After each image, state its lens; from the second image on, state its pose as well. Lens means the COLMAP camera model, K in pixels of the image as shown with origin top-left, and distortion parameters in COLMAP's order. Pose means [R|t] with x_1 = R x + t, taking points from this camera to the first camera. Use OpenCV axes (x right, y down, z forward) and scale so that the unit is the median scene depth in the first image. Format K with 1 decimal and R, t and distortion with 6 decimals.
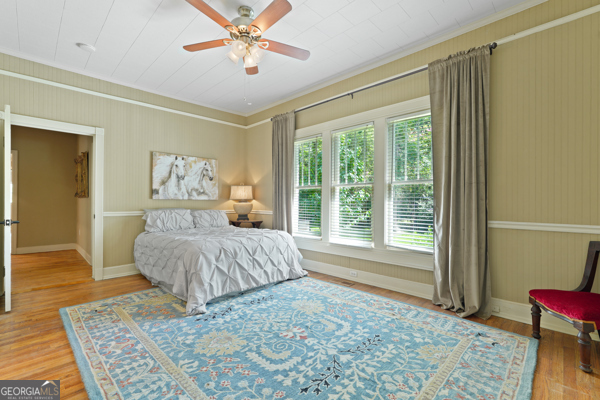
lens RADIAL K [[274.7, 0, 300.0], [0, 274.7, 200.0], [0, 0, 1]] dist [-0.030307, 0.016987]
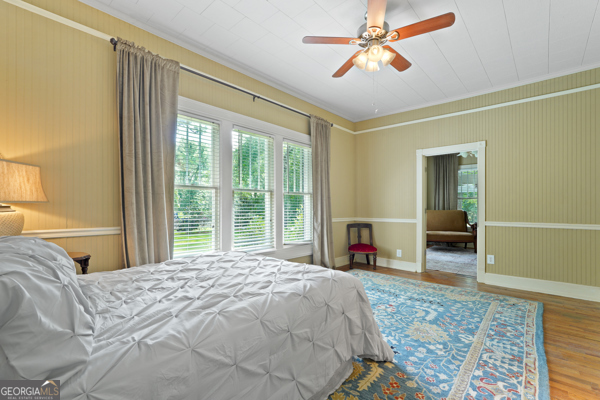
lens RADIAL K [[274.7, 0, 300.0], [0, 274.7, 200.0], [0, 0, 1]] dist [-0.030307, 0.016987]
pose [[-0.053859, 0.019370, 0.998361, -1.510480], [-0.018802, 0.999615, -0.020409, -0.006257], [-0.998372, -0.019871, -0.053474, 1.694116]]
